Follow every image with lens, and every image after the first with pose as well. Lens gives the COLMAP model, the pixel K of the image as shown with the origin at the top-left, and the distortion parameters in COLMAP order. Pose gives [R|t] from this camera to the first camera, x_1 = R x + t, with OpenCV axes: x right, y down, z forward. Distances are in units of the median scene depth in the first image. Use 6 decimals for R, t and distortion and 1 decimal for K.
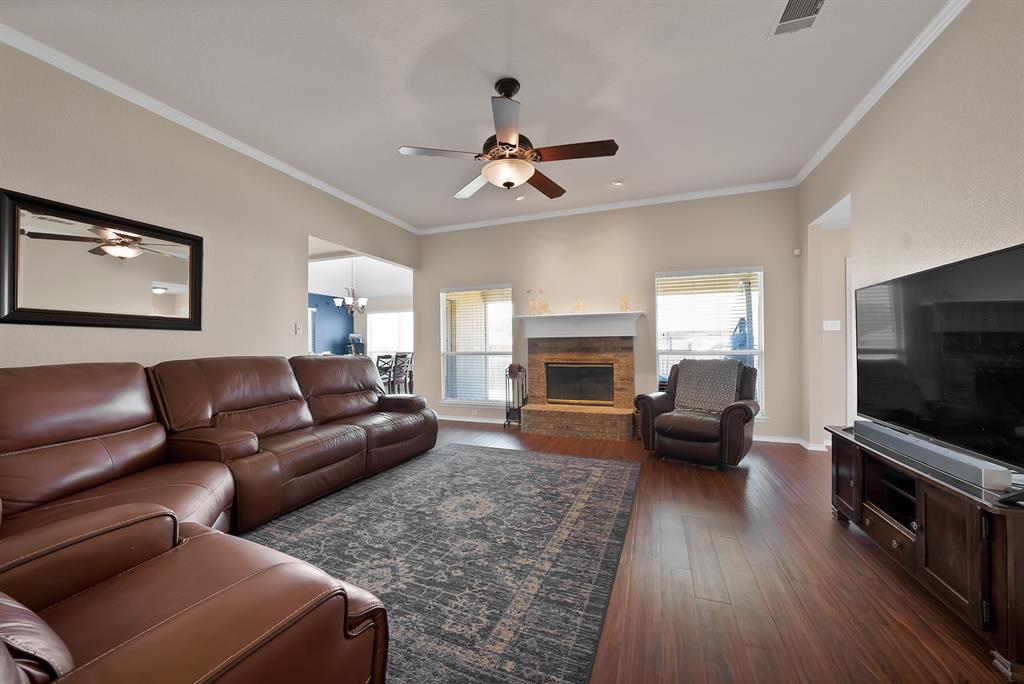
lens RADIAL K [[378.7, 0, 509.5], [0, 378.7, 339.4], [0, 0, 1]] dist [-0.028534, 0.007085]
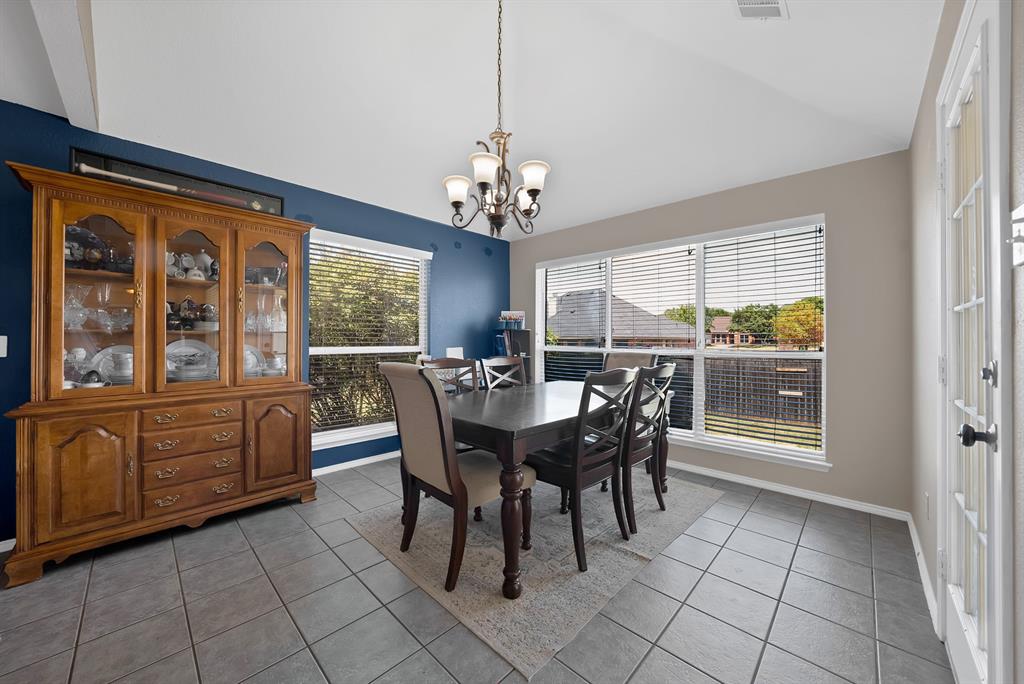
lens RADIAL K [[396.4, 0, 495.1], [0, 396.4, 339.9], [0, 0, 1]] dist [0.000158, 0.000023]
pose [[0.905880, 0.001512, -0.423532, -0.790067], [0.007018, 0.999803, 0.018580, 0.044953], [0.423477, -0.019804, 0.905691, 1.958797]]
